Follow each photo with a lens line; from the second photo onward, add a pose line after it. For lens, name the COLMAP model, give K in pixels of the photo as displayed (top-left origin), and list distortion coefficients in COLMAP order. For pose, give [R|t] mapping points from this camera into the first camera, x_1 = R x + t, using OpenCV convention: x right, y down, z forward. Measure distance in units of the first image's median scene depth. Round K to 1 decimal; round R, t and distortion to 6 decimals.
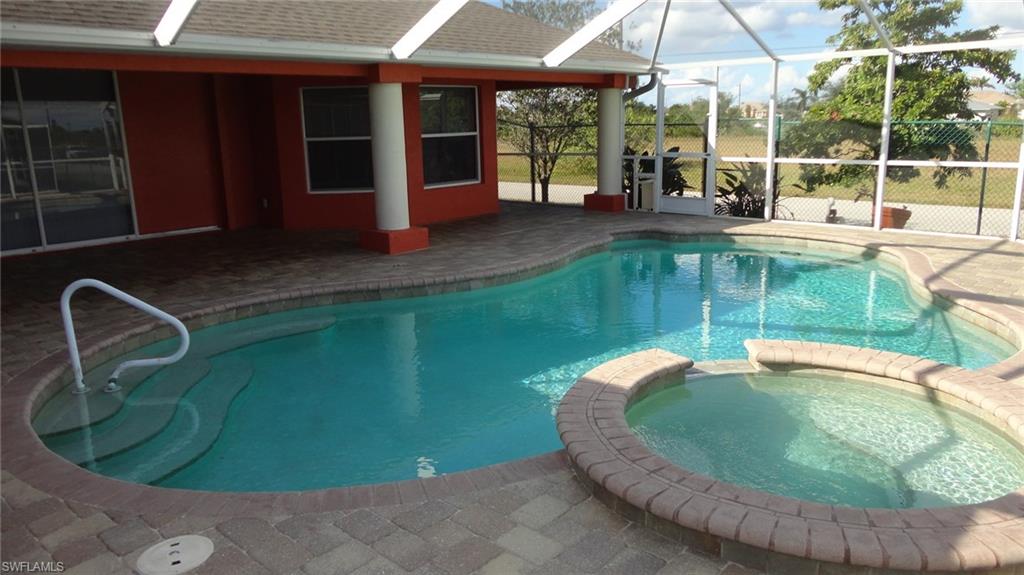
lens RADIAL K [[744.6, 0, 513.3], [0, 744.6, 288.7], [0, 0, 1]] dist [-0.008718, 0.001008]
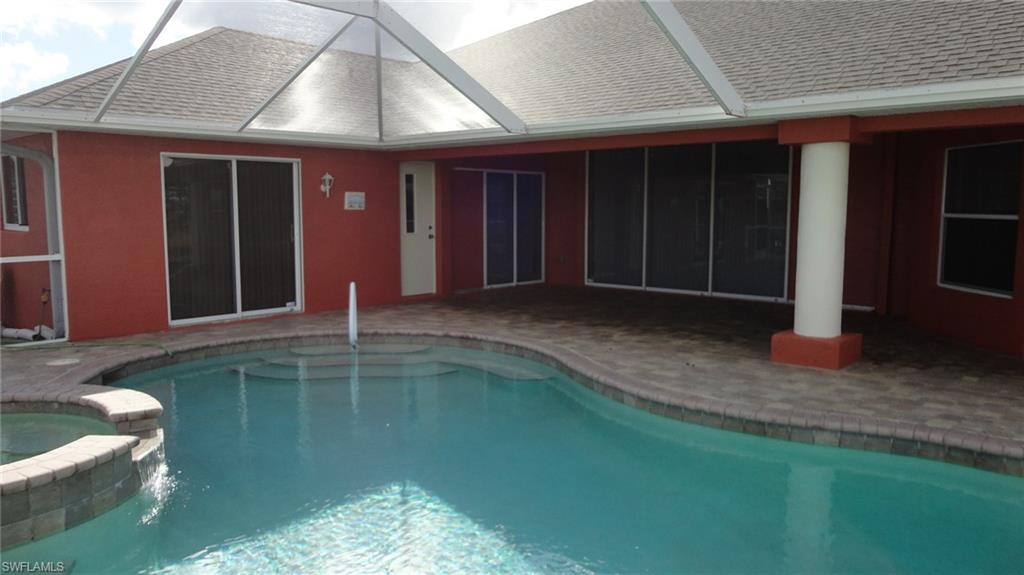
lens RADIAL K [[744.6, 0, 512.9], [0, 744.6, 287.0], [0, 0, 1]] dist [-0.008718, 0.001008]
pose [[0.032653, 0.138966, -0.989759, 0.466904], [-0.224066, 0.966098, 0.128252, -0.128528], [0.974027, 0.217584, 0.062684, 0.540016]]
